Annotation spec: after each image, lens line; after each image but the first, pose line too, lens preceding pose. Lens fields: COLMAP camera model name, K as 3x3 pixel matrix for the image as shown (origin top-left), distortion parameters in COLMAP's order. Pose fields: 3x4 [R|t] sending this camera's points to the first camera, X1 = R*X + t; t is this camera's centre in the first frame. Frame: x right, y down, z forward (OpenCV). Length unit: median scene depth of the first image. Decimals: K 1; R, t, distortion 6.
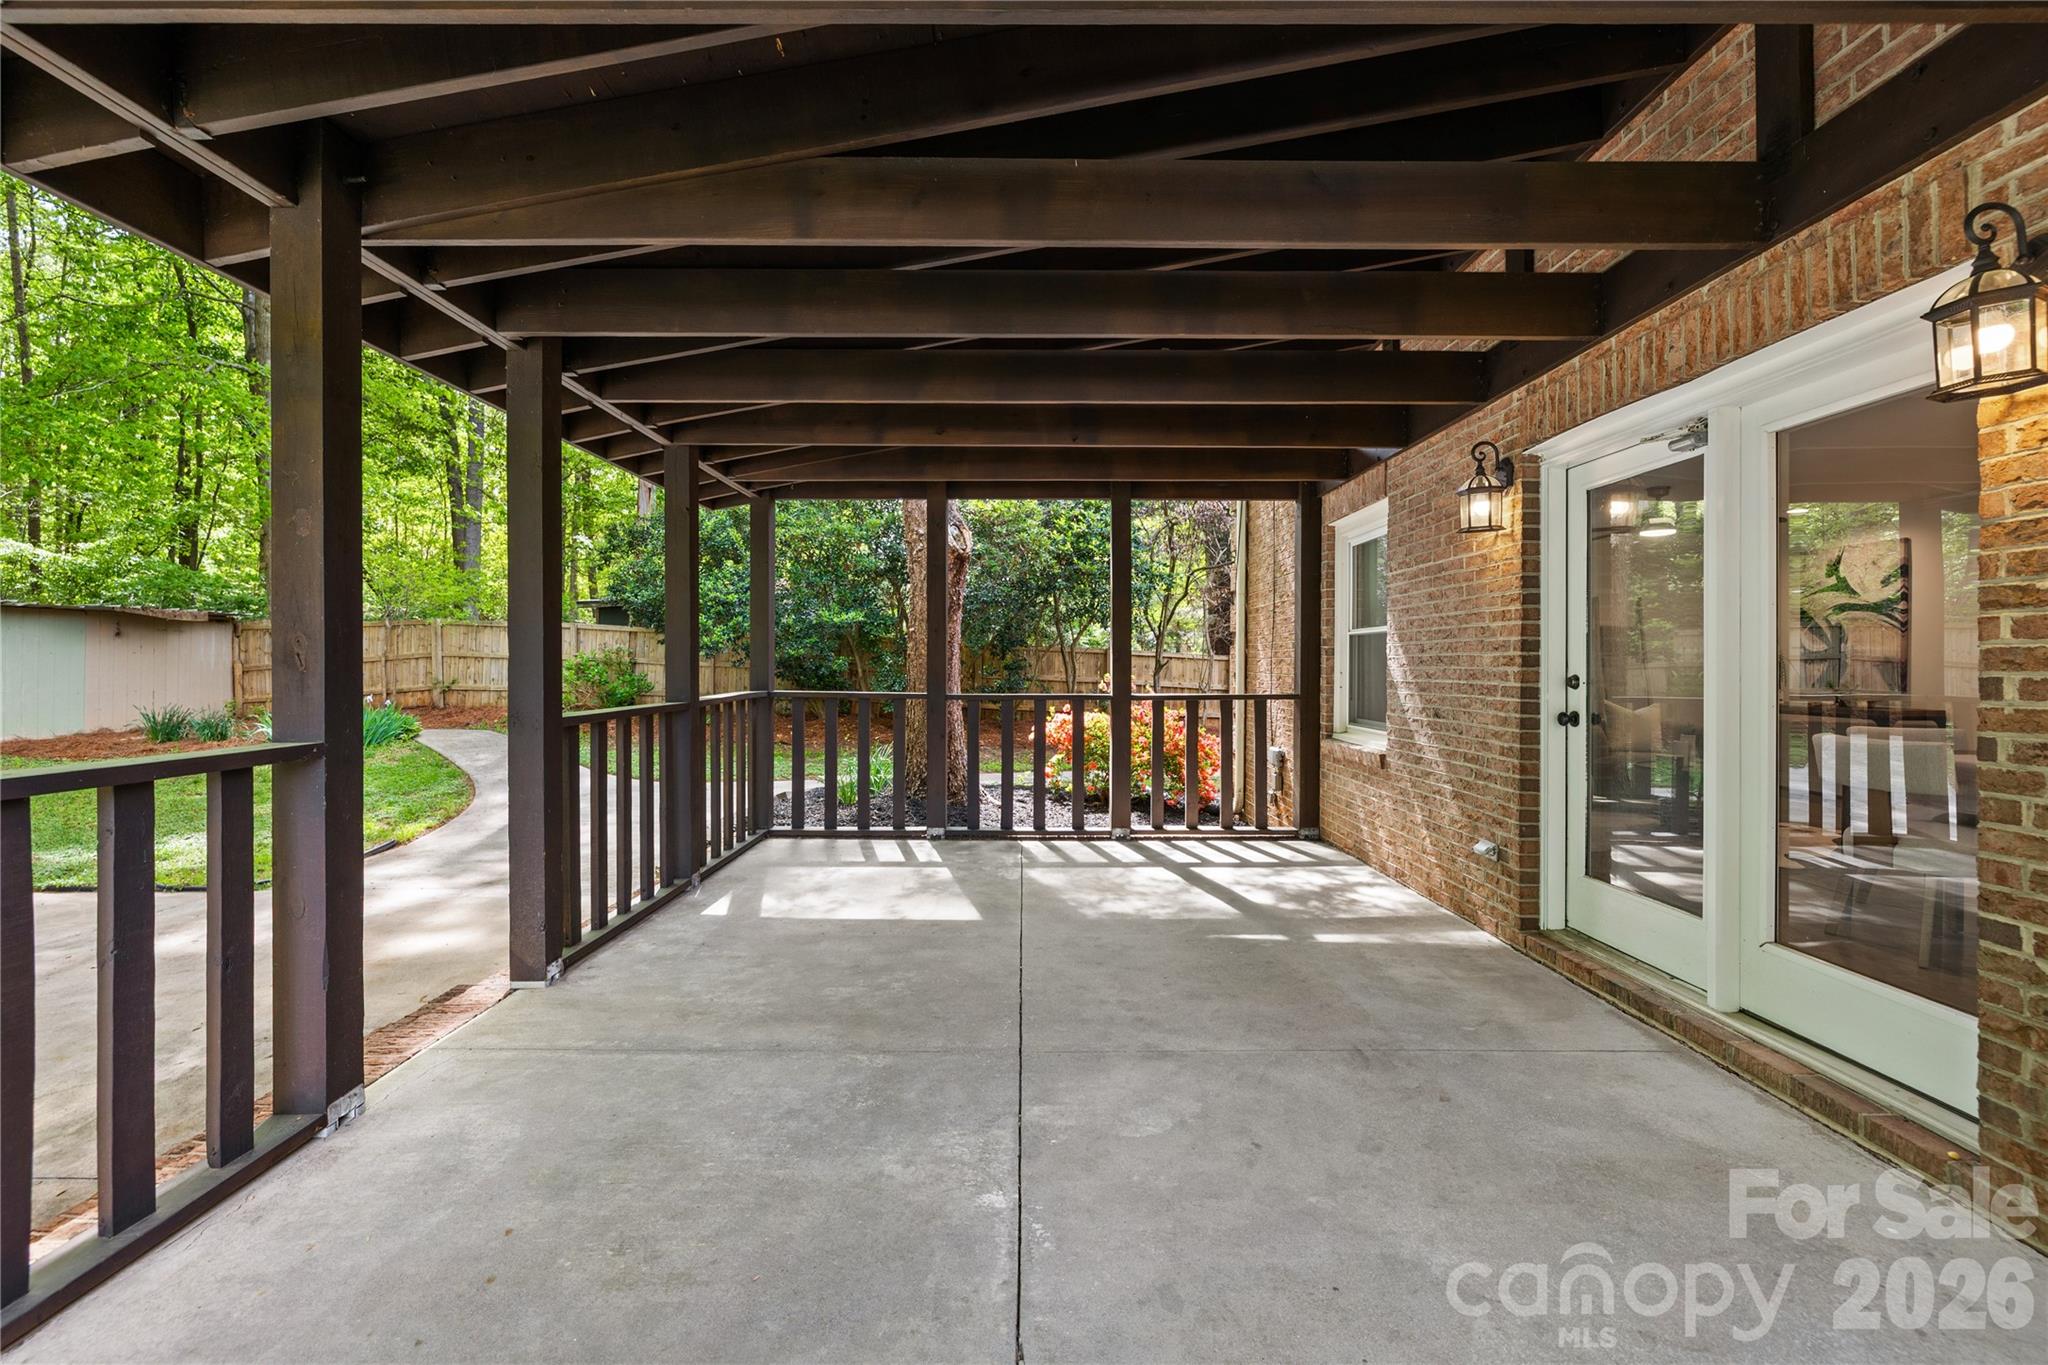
lens RADIAL K [[863.7, 0, 1025.6], [0, 863.7, 671.7], [0, 0, 1]] dist [0.001379, 0.000143]
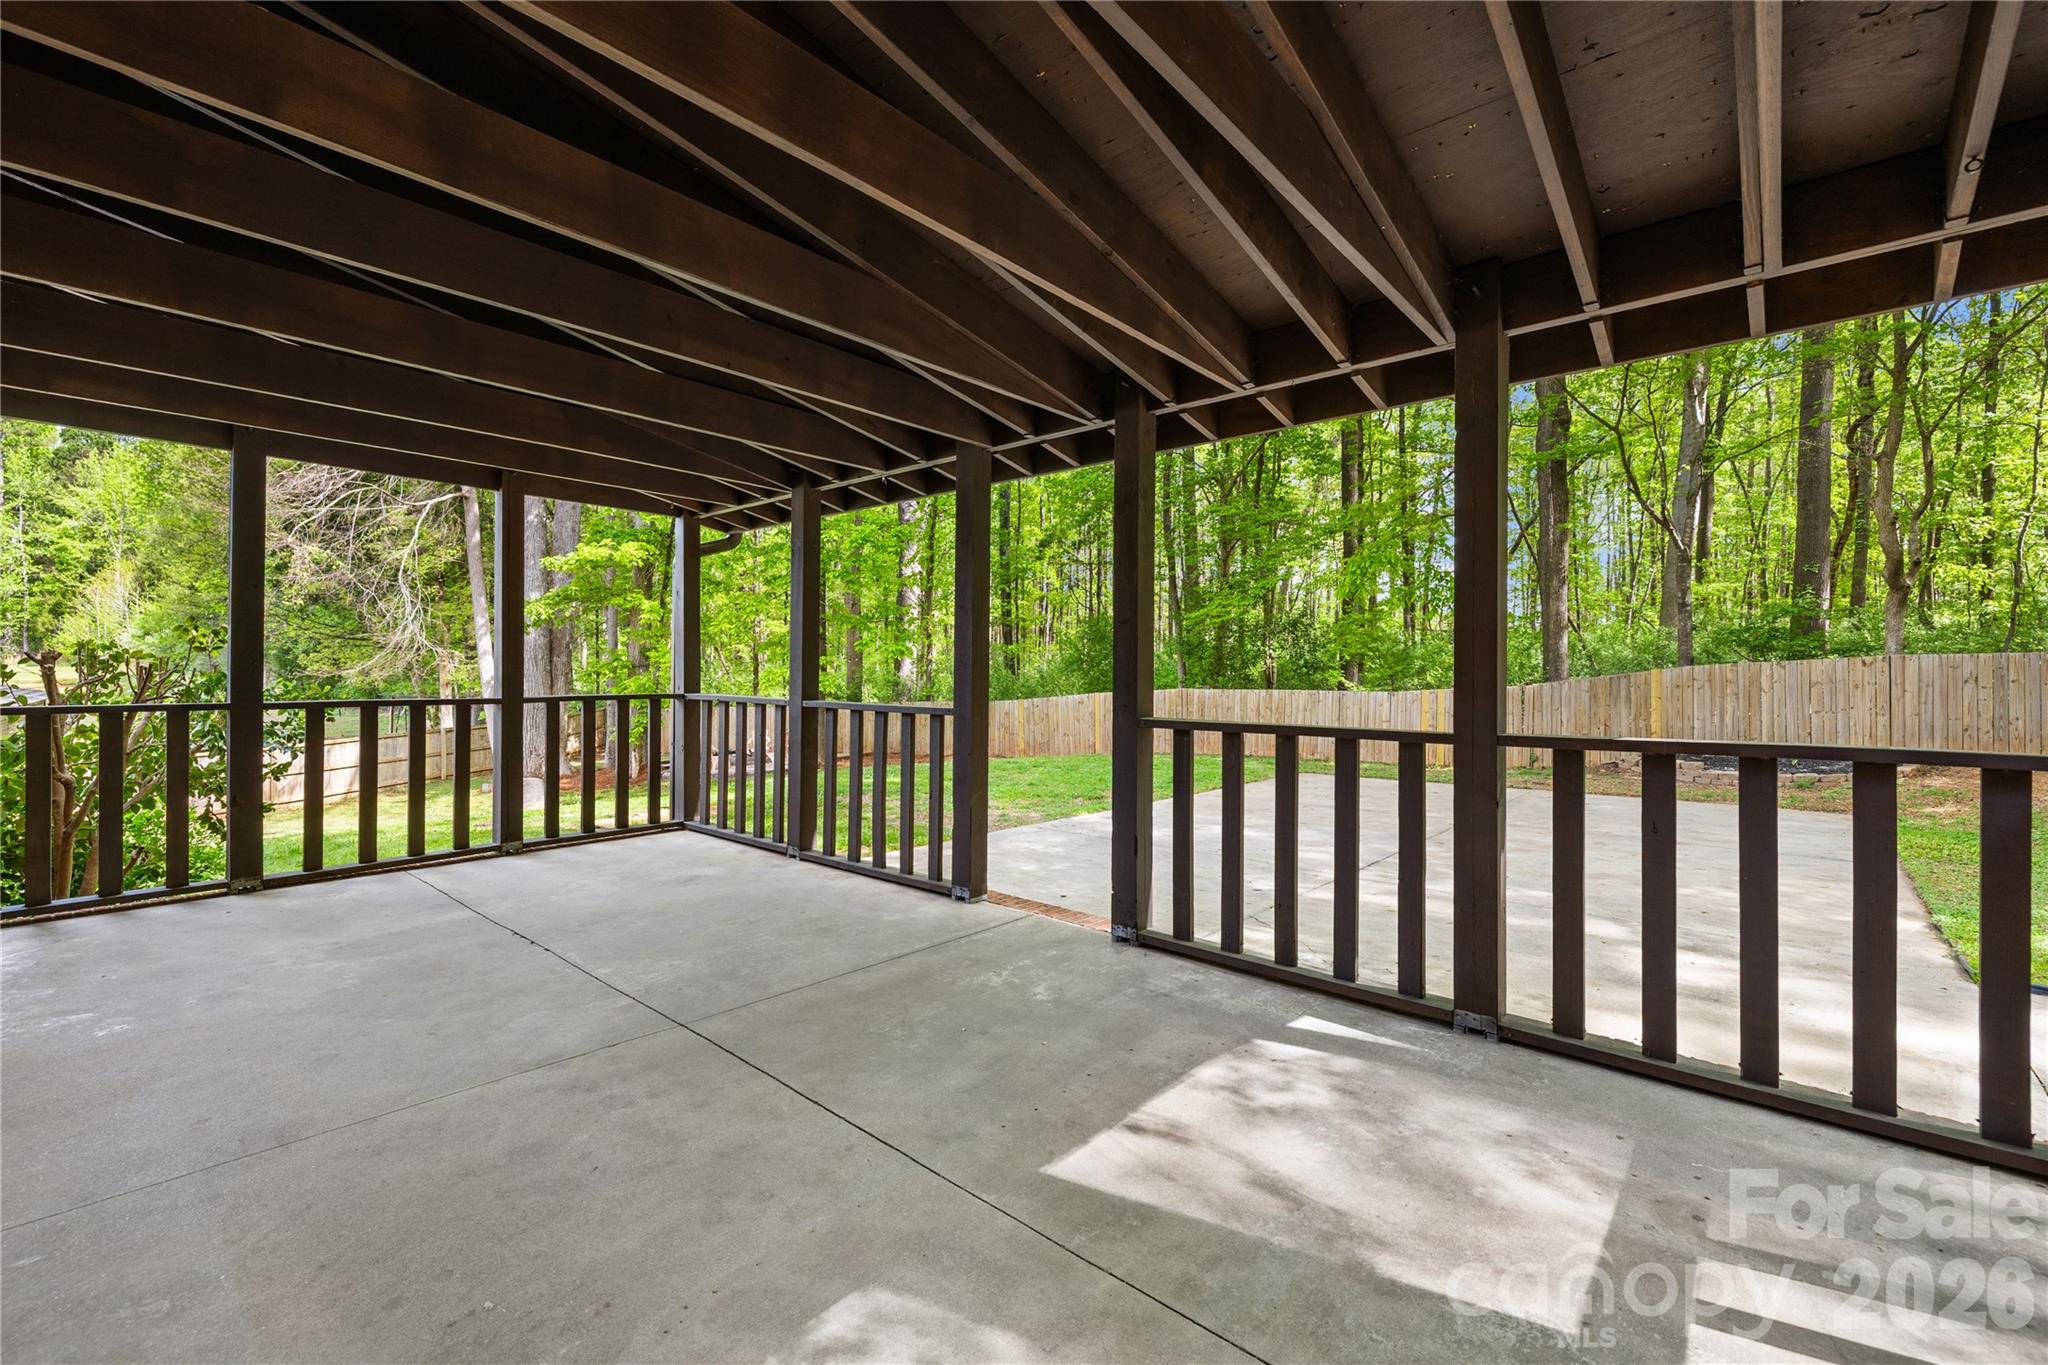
lens RADIAL K [[863.7, 0, 982.0], [0, 863.7, 663.2], [0, 0, 1]] dist [0.001379, 0.000143]
pose [[-0.683991, -0.014078, -0.729355, 0.519996], [-0.014446, 0.999879, -0.005752, -0.010385], [0.729348, 0.006602, -0.684111, 1.966825]]
